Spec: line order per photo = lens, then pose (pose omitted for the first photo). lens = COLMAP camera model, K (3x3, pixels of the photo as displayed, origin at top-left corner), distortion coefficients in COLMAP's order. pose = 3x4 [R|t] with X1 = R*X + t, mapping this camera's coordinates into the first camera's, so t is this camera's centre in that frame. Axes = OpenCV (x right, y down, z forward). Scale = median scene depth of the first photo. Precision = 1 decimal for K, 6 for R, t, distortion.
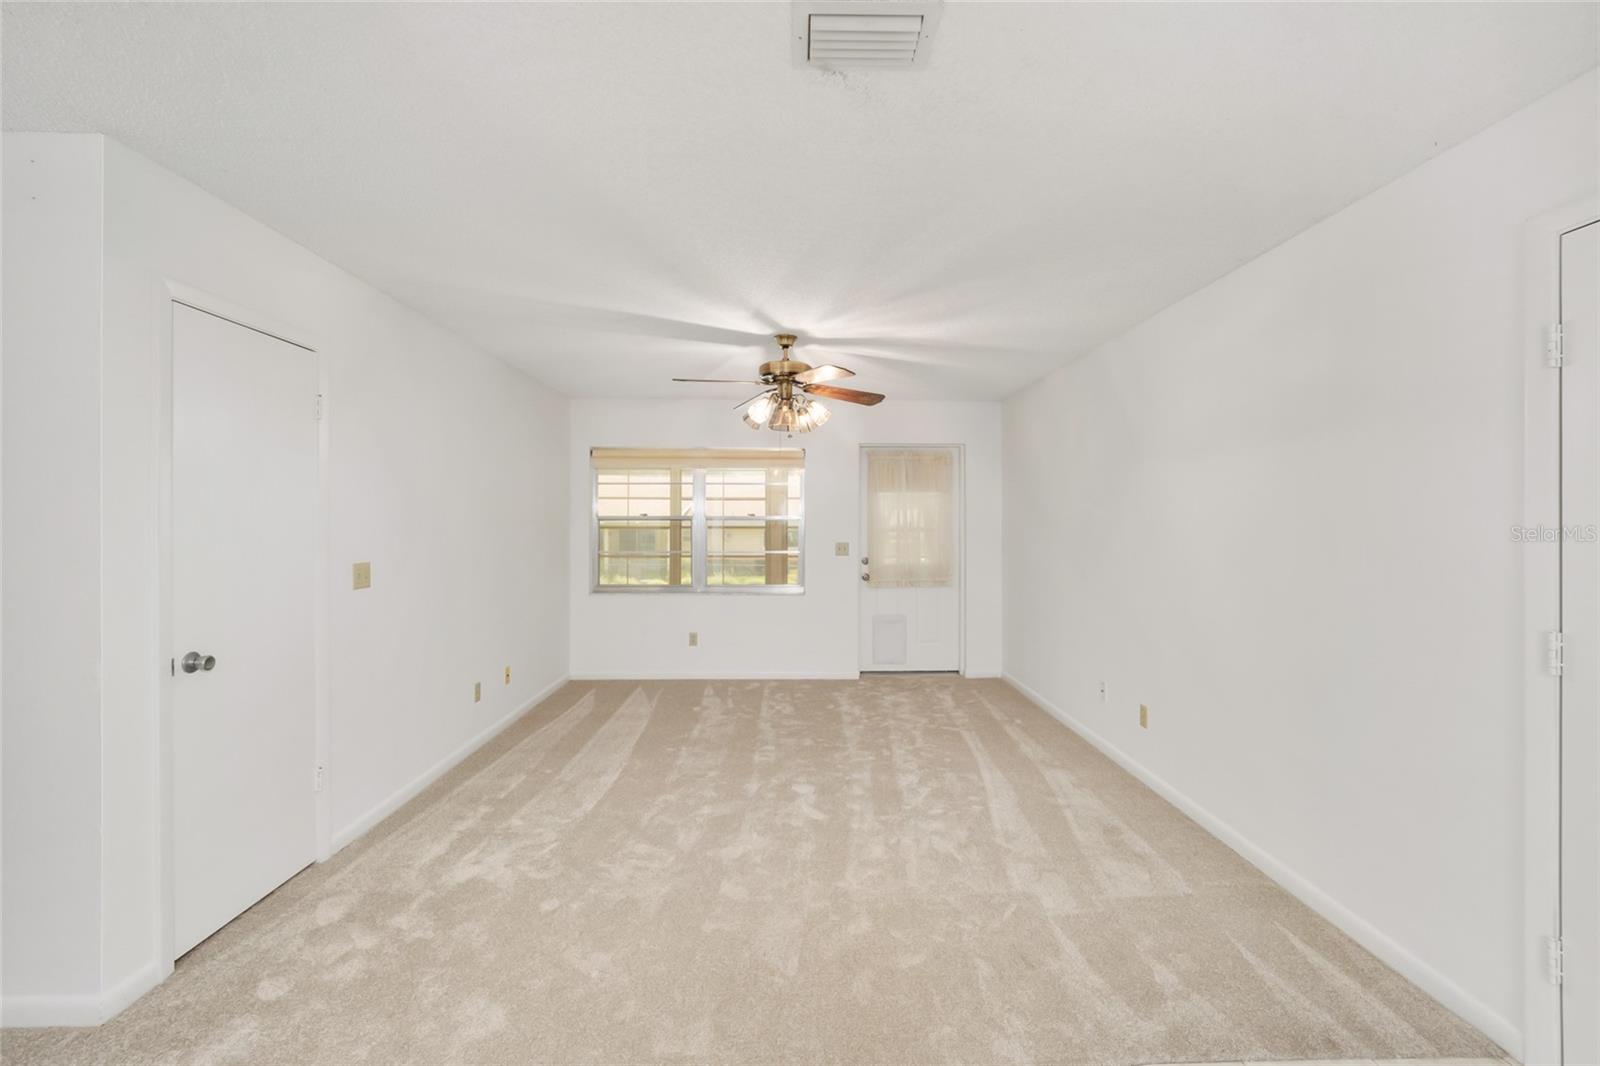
lens RADIAL K [[644.5, 0, 797.2], [0, 644.5, 526.7], [0, 0, 1]] dist [-0.019255, 0.000214]
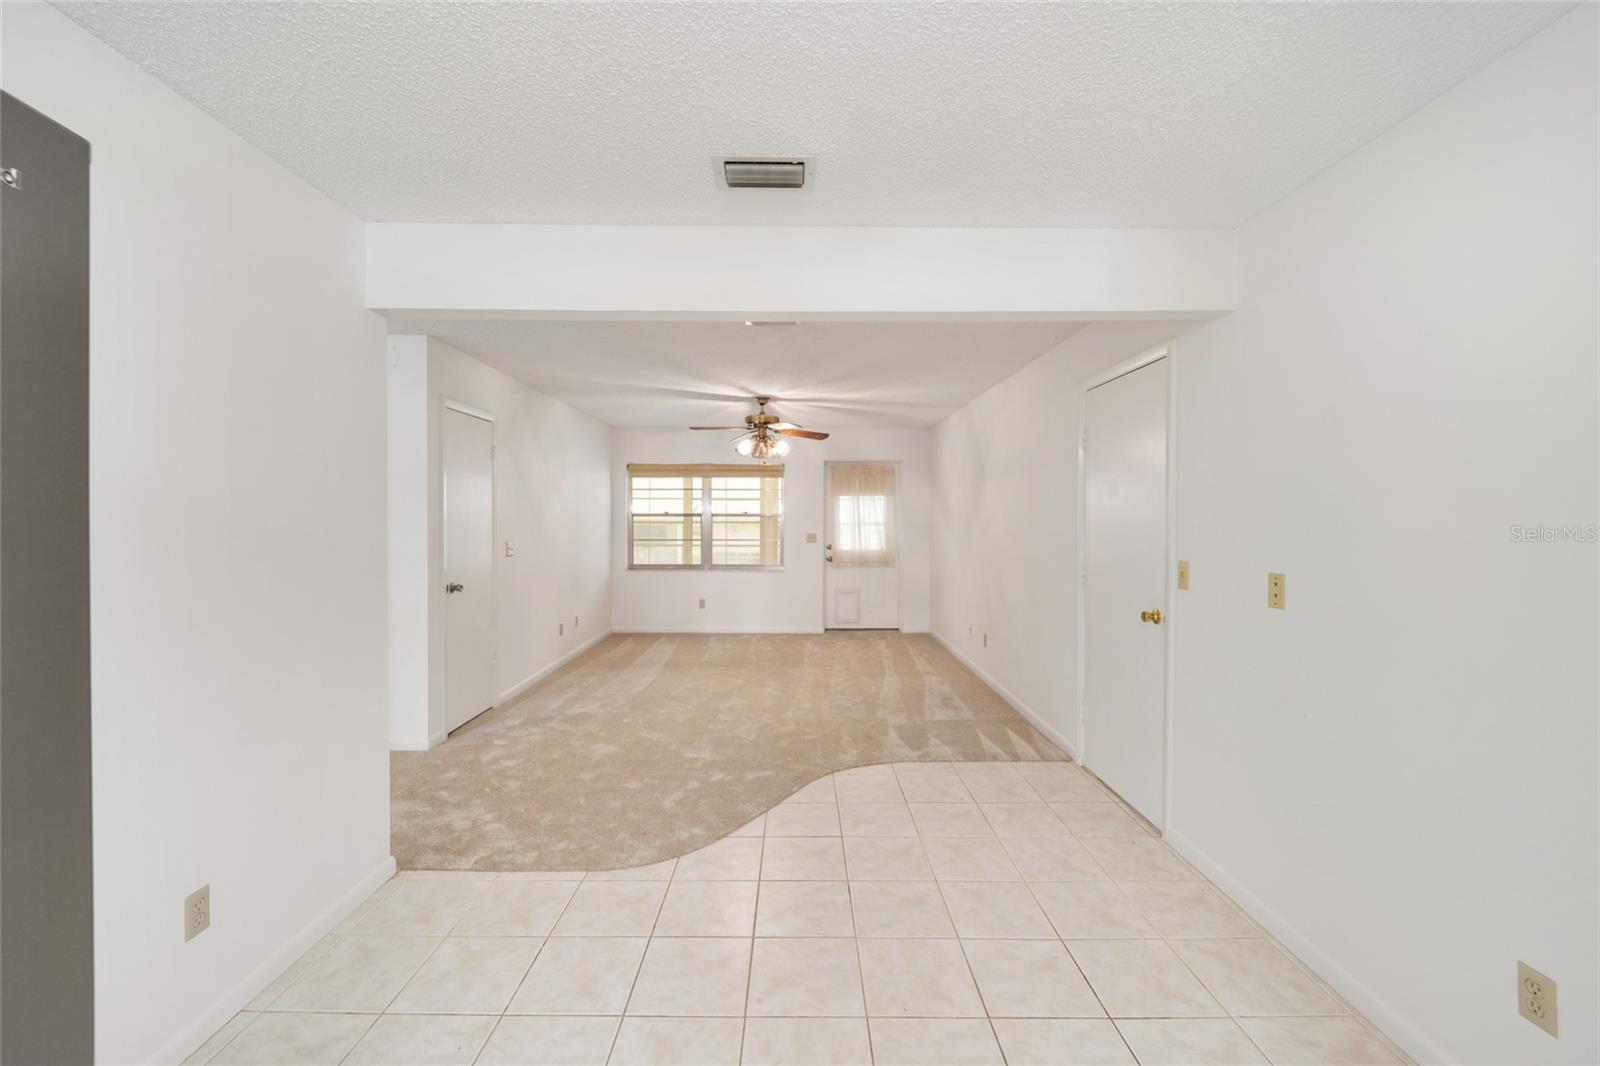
lens RADIAL K [[644.5, 0, 803.2], [0, 644.5, 532.5], [0, 0, 1]] dist [-0.019255, 0.000214]
pose [[0.999997, 0.001786, -0.001351, 0.083570], [-0.001765, 0.999883, 0.015180, 0.003936], [0.001378, -0.015177, 0.999884, -0.551429]]
